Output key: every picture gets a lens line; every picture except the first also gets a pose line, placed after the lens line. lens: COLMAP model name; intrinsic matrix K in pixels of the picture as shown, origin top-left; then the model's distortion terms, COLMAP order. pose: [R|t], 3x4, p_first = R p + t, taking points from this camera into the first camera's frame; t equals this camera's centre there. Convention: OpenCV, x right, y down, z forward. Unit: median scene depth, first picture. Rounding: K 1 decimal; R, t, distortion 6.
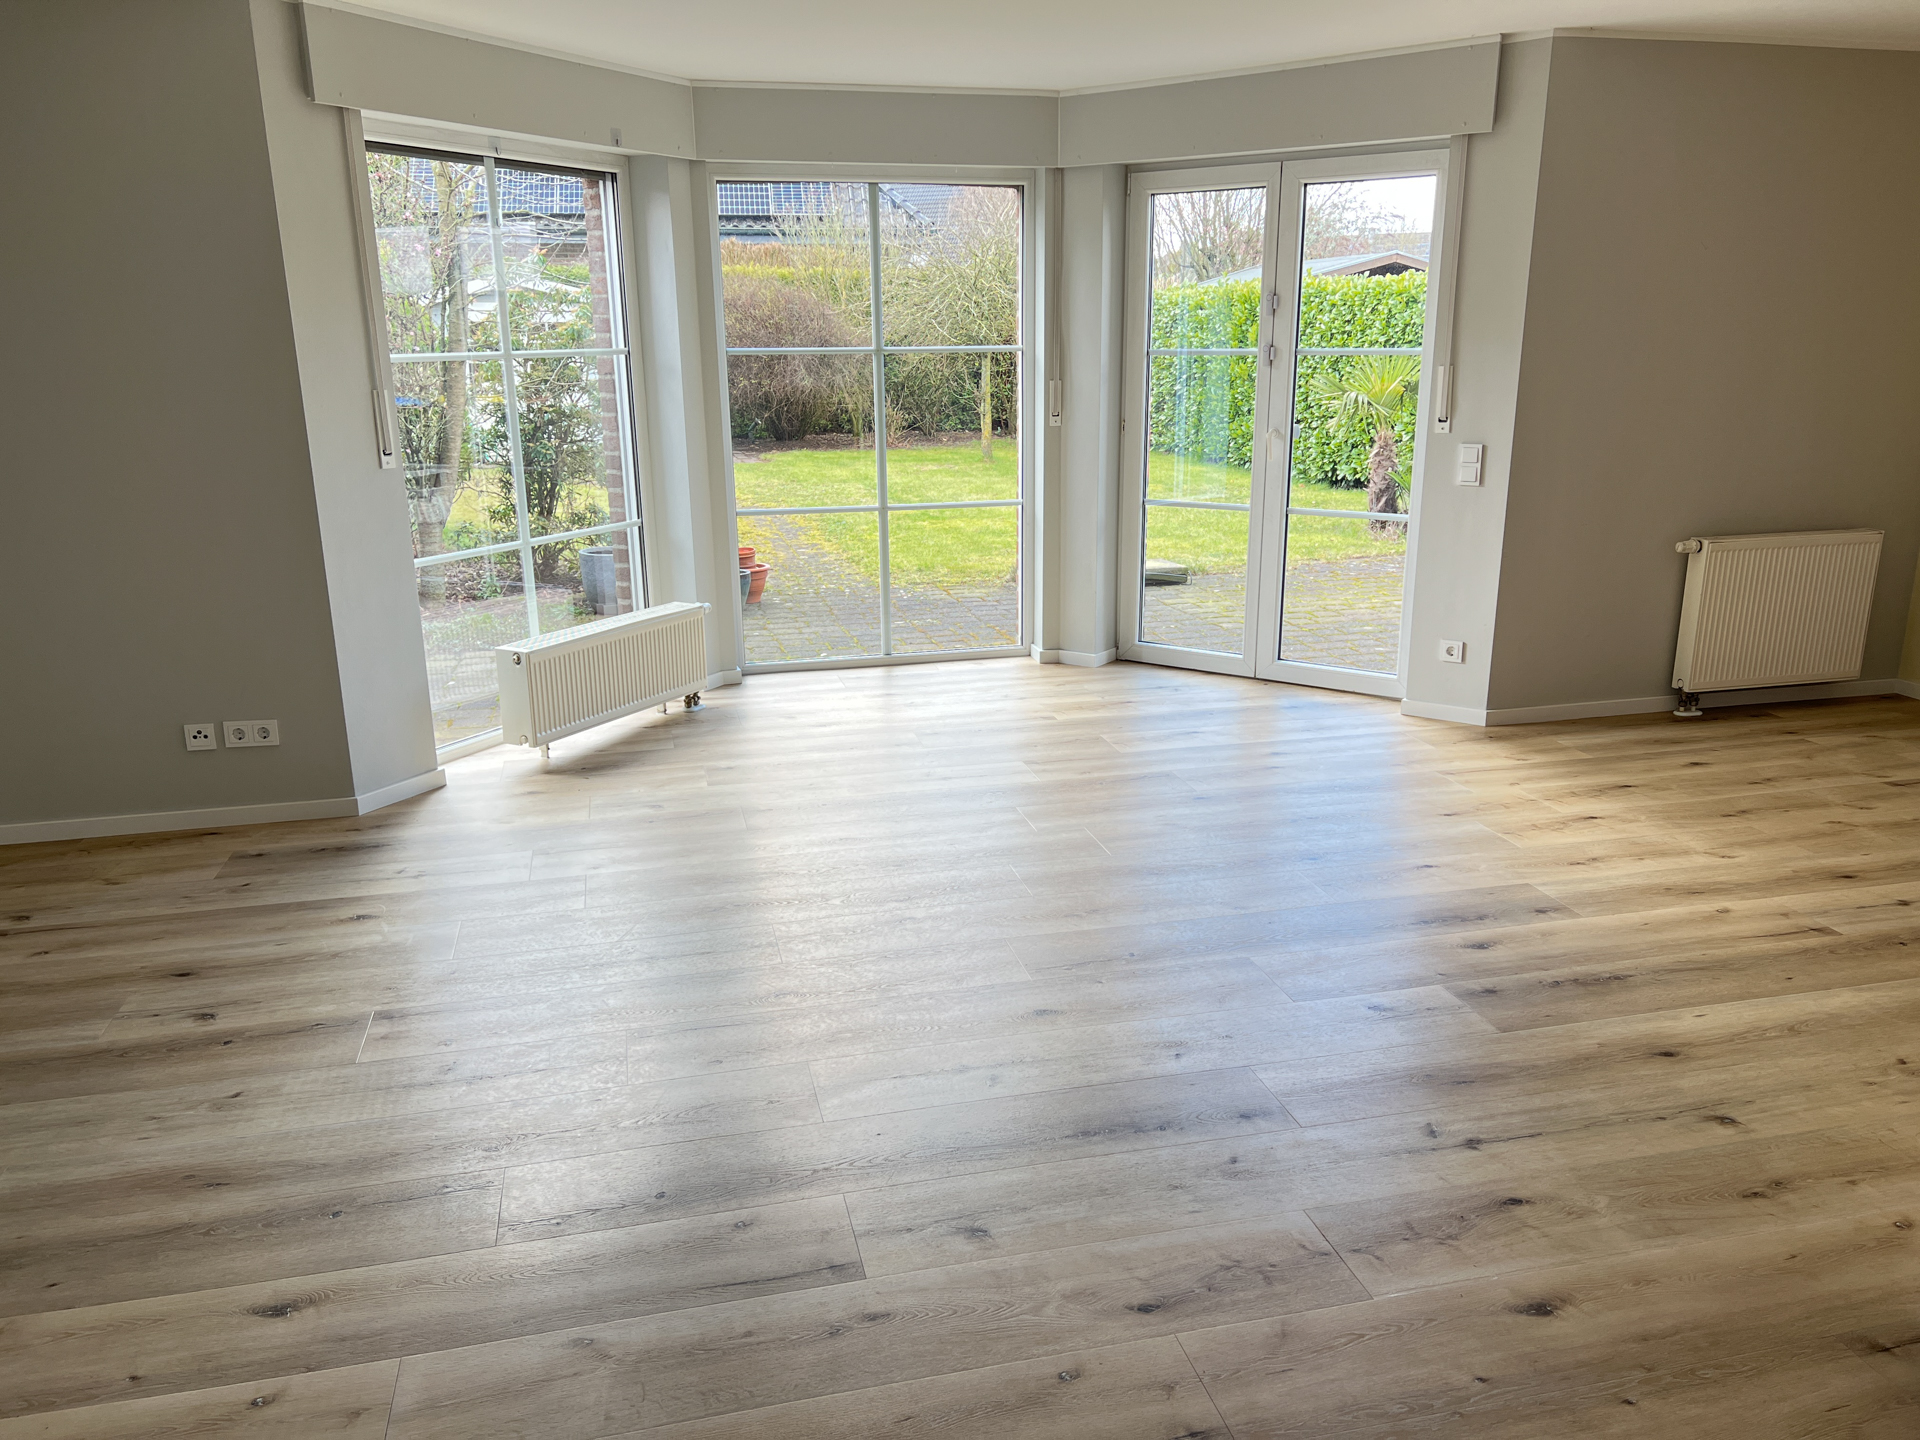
lens RADIAL K [[1456.3, 0, 963.9], [0, 1456.3, 718.0], [0, 0, 1]] dist [0.064774, -0.051987]
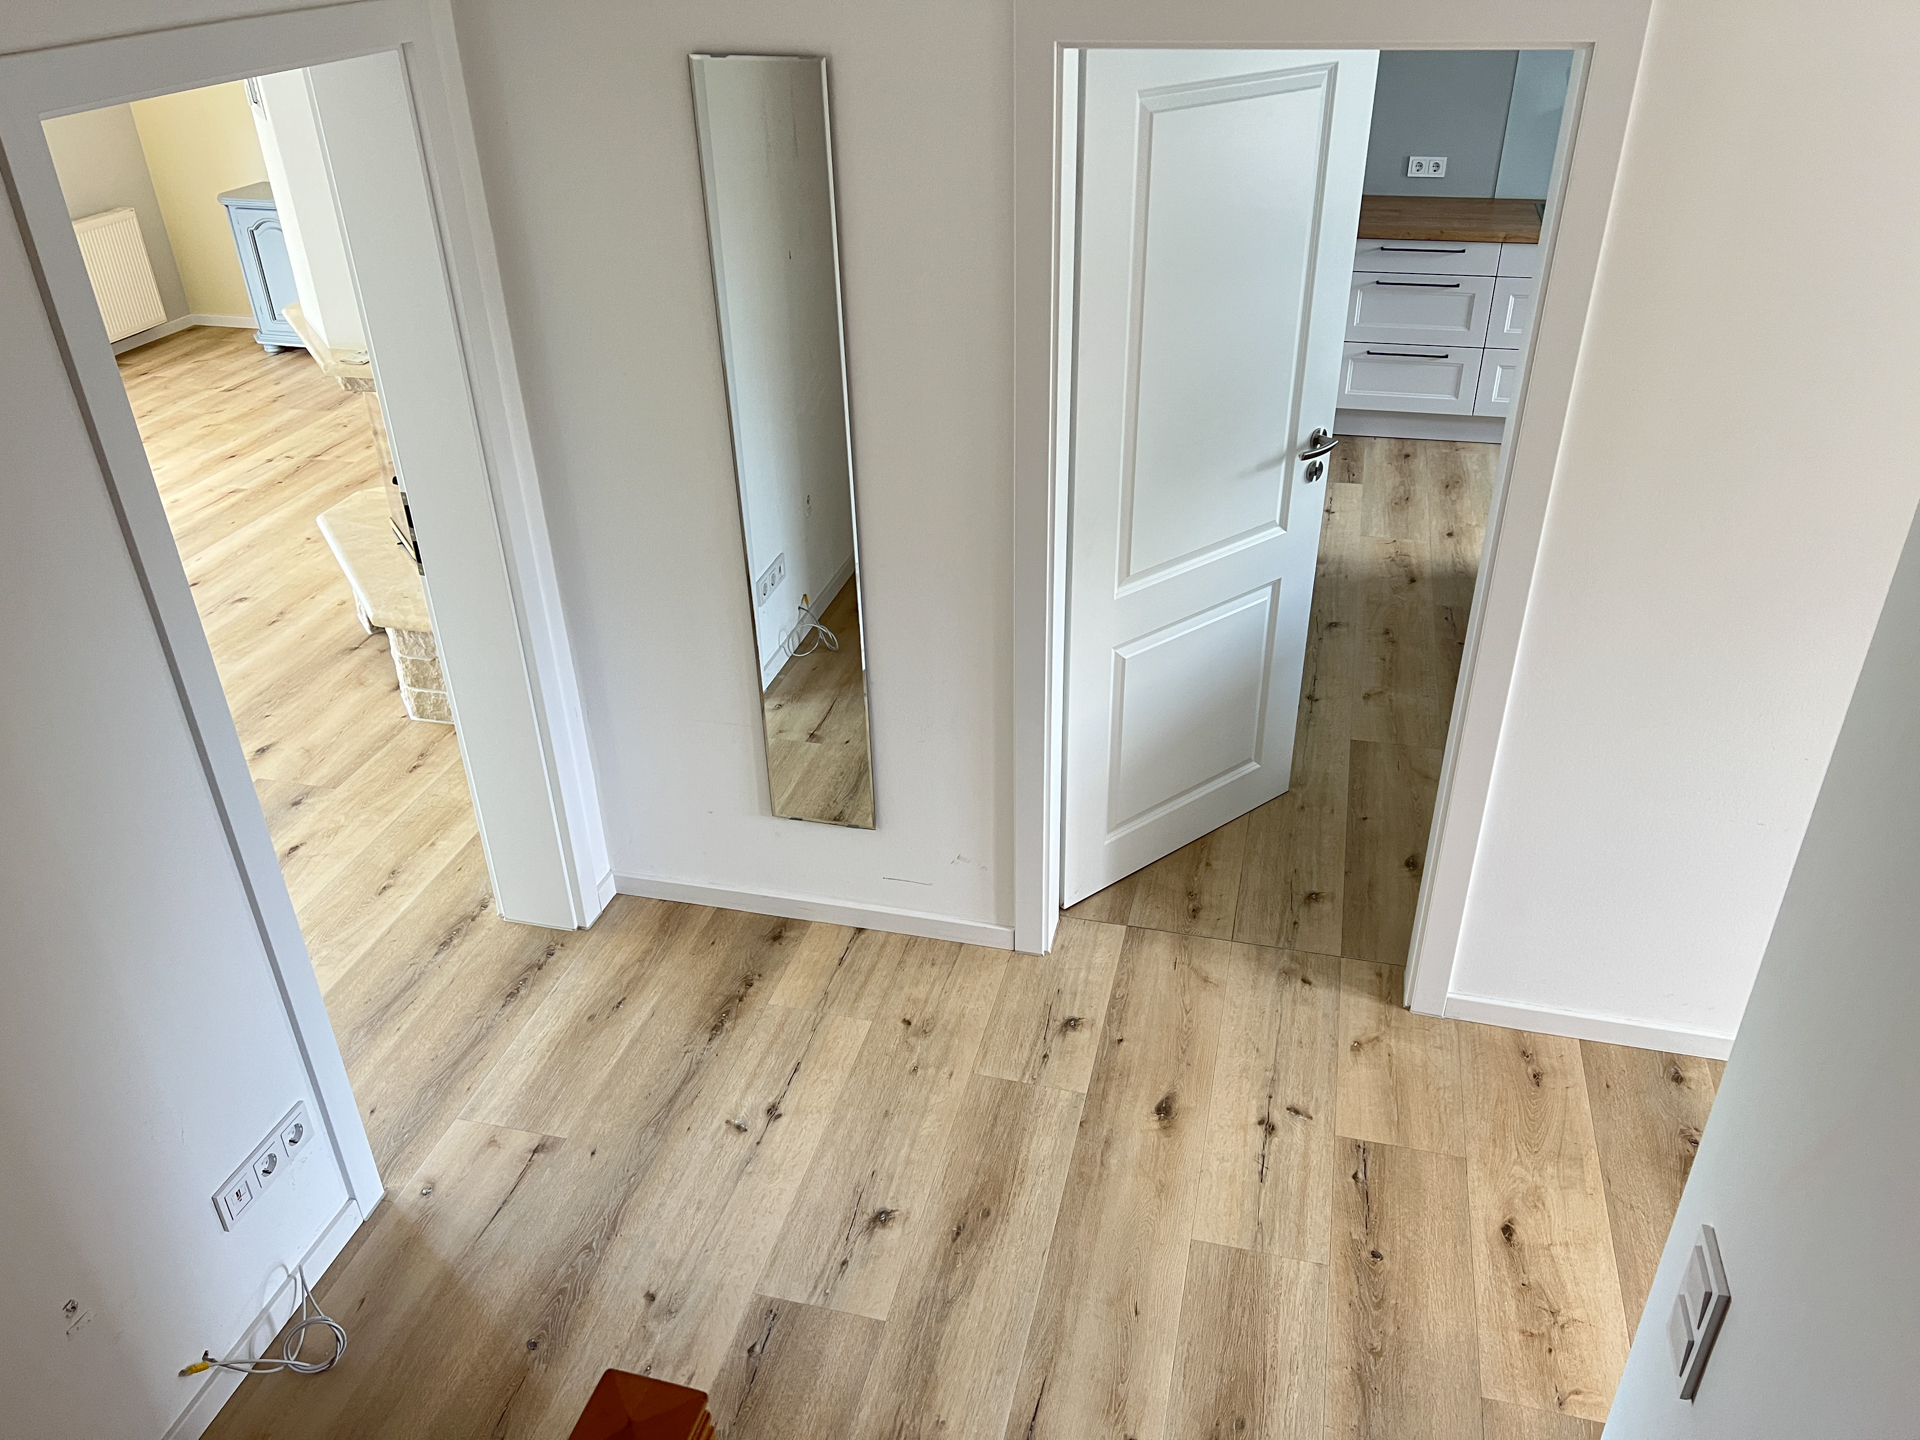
lens RADIAL K [[1456.3, 0, 959.6], [0, 1456.3, 716.7], [0, 0, 1]] dist [0.064774, -0.051987]
pose [[0.477923, -0.443773, 0.758060, -0.338750], [0.248297, 0.896054, 0.368016, -0.029621], [-0.842579, 0.012340, 0.538432, -0.482089]]
